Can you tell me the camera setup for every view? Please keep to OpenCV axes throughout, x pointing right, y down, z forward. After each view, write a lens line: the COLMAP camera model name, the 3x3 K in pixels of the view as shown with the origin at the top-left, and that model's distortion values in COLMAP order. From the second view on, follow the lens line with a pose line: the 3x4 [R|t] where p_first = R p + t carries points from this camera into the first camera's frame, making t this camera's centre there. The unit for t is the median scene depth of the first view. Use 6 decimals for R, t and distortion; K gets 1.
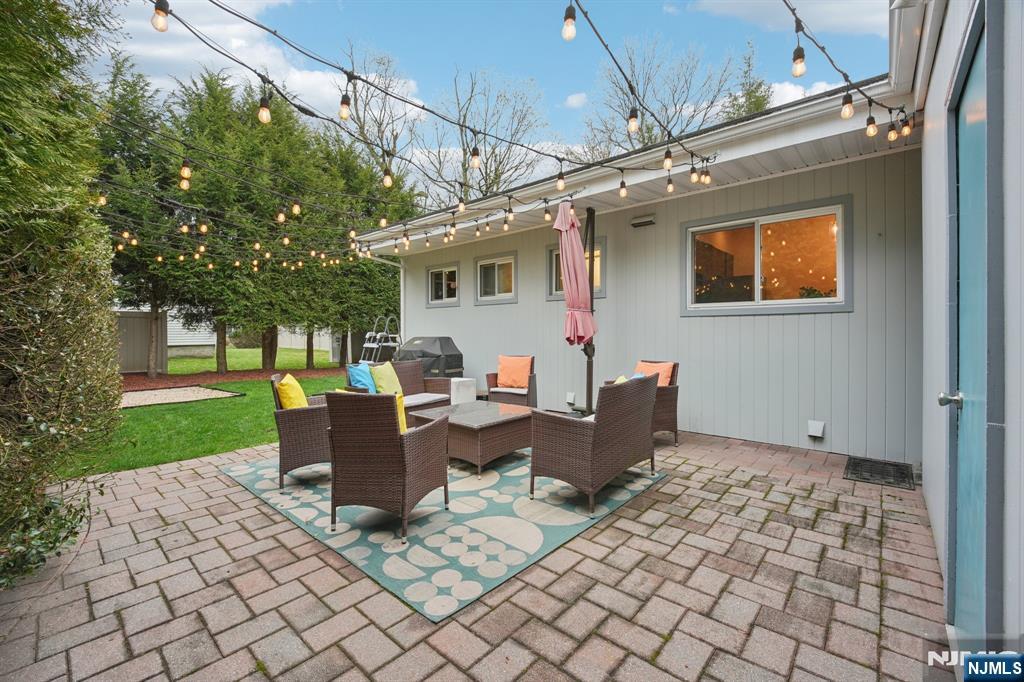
lens RADIAL K [[427.2, 0, 507.7], [0, 427.2, 331.8], [0, 0, 1]] dist [0.000577, 0.000512]
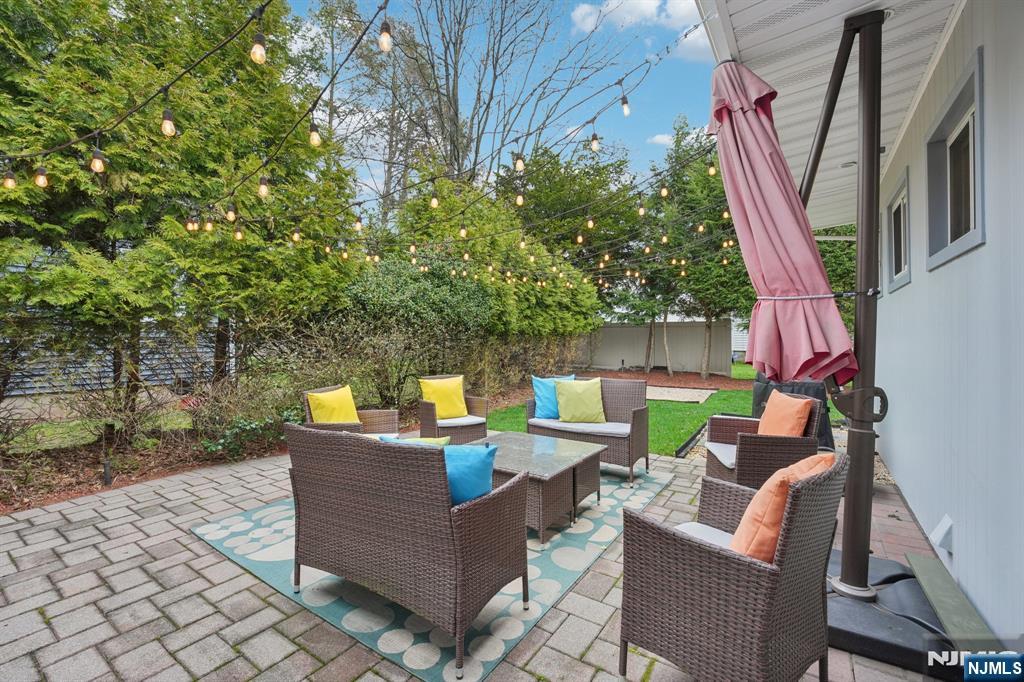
lens RADIAL K [[427.2, 0, 507.7], [0, 427.2, 331.8], [0, 0, 1]] dist [0.000577, 0.000512]
pose [[0.117668, -0.010986, -0.992992, 1.276751], [0.007254, 0.999922, -0.010203, -0.048329], [0.993027, -0.006003, 0.117738, 1.586030]]
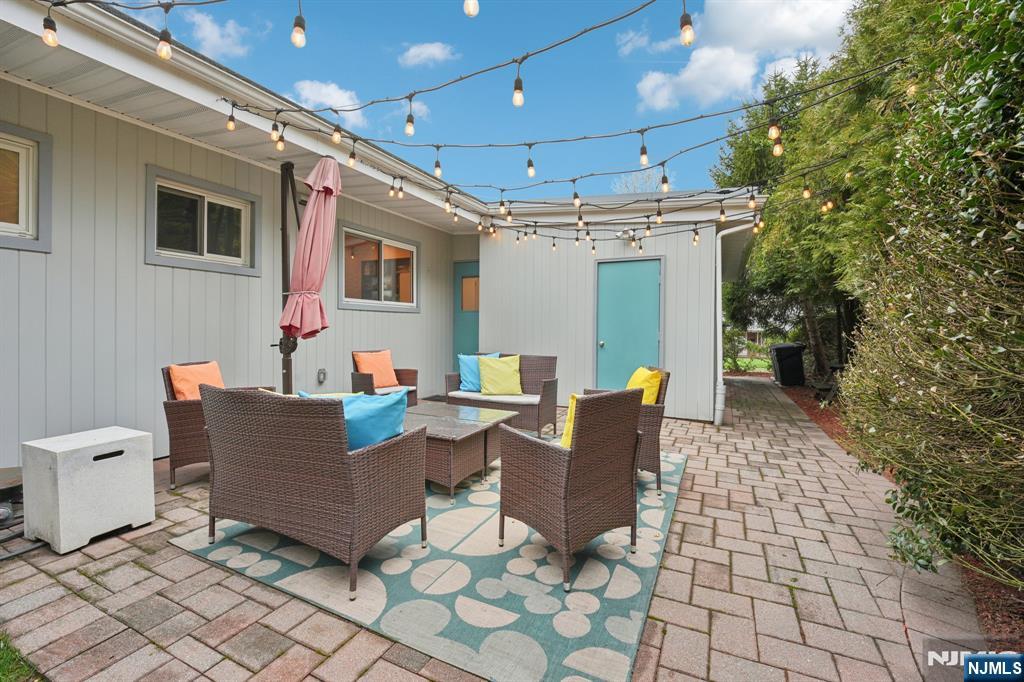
lens RADIAL K [[427.2, 0, 507.7], [0, 427.2, 331.8], [0, 0, 1]] dist [0.000577, 0.000512]
pose [[-0.264259, -0.007755, 0.964420, -1.587620], [-0.002258, 0.999970, 0.007422, 0.026129], [-0.964449, -0.000217, -0.264269, 1.923425]]
